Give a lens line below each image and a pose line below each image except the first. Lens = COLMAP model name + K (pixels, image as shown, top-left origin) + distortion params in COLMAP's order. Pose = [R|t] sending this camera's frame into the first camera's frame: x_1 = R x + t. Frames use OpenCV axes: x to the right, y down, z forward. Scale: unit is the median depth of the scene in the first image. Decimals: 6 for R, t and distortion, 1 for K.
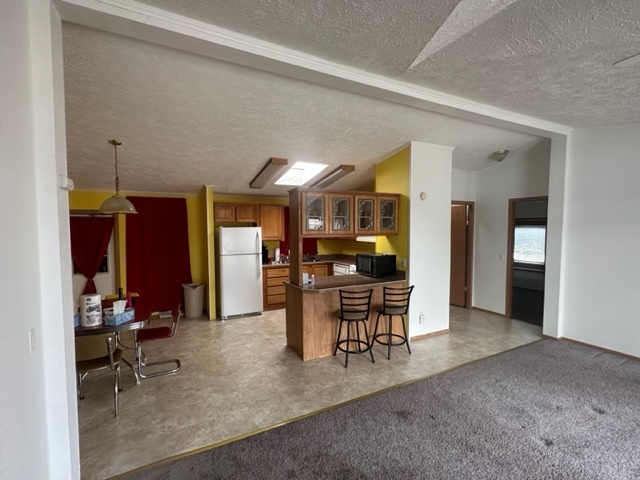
lens RADIAL K [[301.5, 0, 319.1], [0, 301.5, 243.0], [0, 0, 1]] dist [-0.001643, -0.000398]
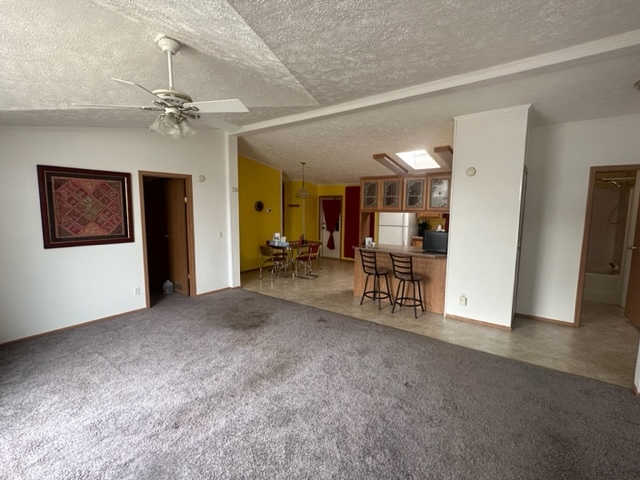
lens RADIAL K [[303.2, 0, 320.0], [0, 303.2, 240.0], [0, 0, 1]] dist [0.000078, 0.000176]
pose [[0.429244, 0.102775, -0.897322, 1.079885], [-0.054723, 0.994639, 0.087744, -0.000441], [0.901529, 0.011440, 0.432567, 0.182978]]
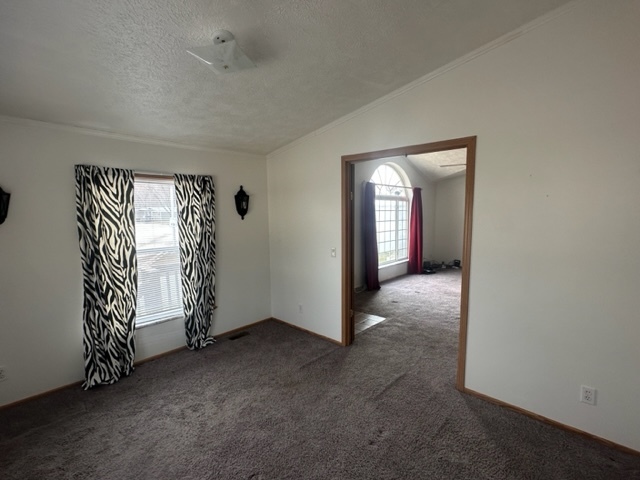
lens RADIAL K [[301.3, 0, 320.6], [0, 301.3, 242.7], [0, 0, 1]] dist [-0.001531, 0.000069]
pose [[-0.941121, 0.046355, -0.334878, 1.500237], [-0.007233, 0.987568, 0.157029, -0.046401], [0.337993, 0.150205, -0.929085, 1.230062]]
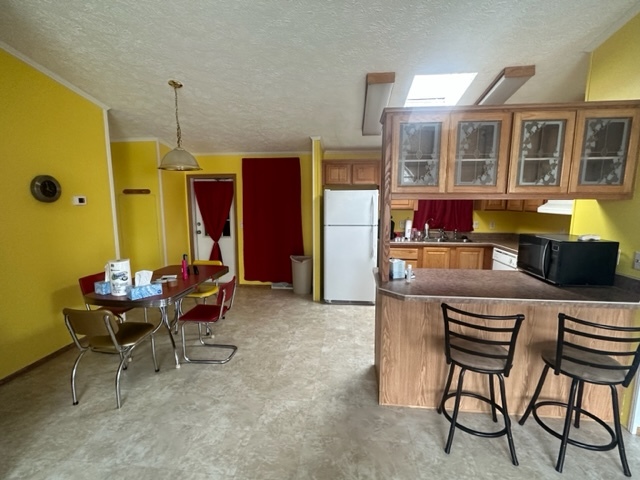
lens RADIAL K [[301.3, 0, 320.6], [0, 301.3, 242.7], [0, 0, 1]] dist [-0.001531, 0.000069]
pose [[0.835838, 0.080736, -0.543006, 0.137959], [-0.033005, 0.994728, 0.097096, 0.012425], [0.547982, -0.063234, 0.834096, 0.411903]]
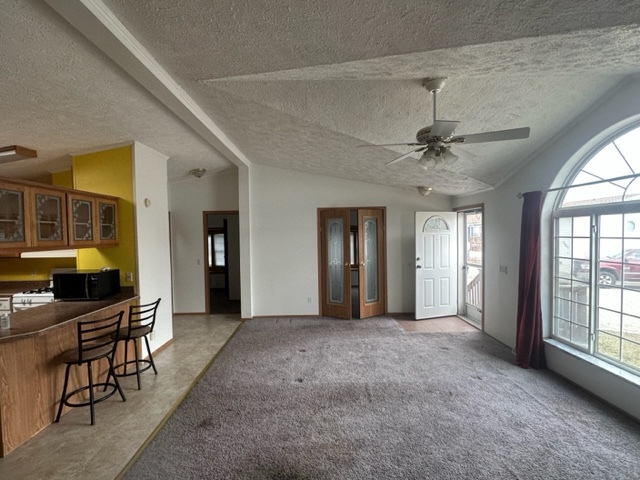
lens RADIAL K [[301.5, 0, 319.1], [0, 301.5, 243.0], [0, 0, 1]] dist [-0.001643, -0.000398]
pose [[0.446200, -0.031882, 0.894365, -0.269812], [0.063513, 0.997973, 0.003888, -0.001214], [-0.892677, 0.055069, 0.447320, 0.125111]]
